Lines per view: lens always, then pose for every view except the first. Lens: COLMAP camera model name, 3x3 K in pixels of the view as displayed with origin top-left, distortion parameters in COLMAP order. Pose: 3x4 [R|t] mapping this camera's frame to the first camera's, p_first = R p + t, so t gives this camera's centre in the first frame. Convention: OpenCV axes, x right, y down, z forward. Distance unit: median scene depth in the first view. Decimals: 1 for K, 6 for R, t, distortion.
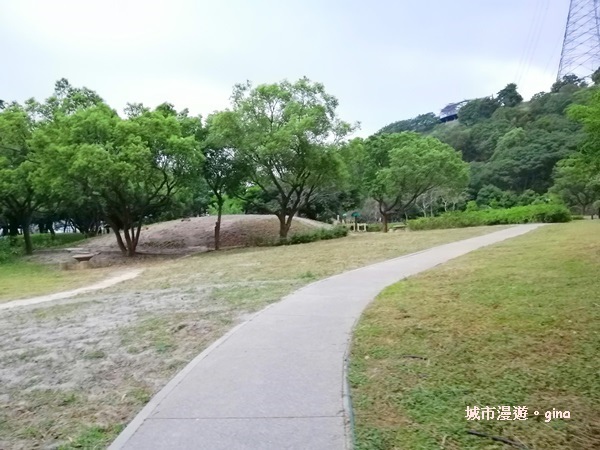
lens RADIAL K [[460.2, 0, 298.7], [0, 460.2, 227.1], [0, 0, 1]] dist [0.067293, -0.010475]
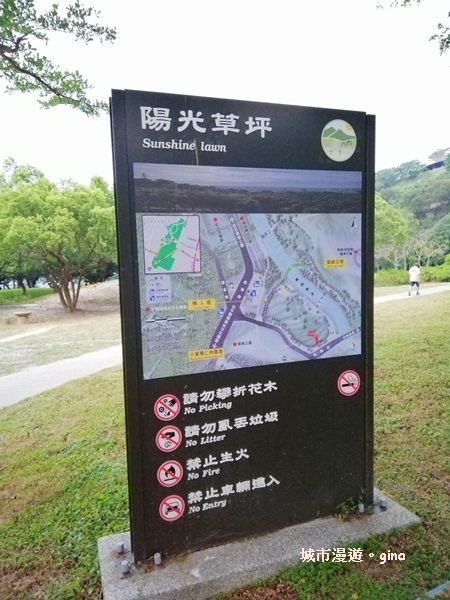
lens RADIAL K [[460.2, 0, 225.0], [0, 460.2, 300.5], [0, 0, 1]] dist [0.067293, -0.010475]
pose [[0.990124, 0.005579, -0.140084, 0.182531], [0.000833, 0.998956, 0.045673, -0.018872], [0.140193, -0.045338, 0.989086, -0.073625]]
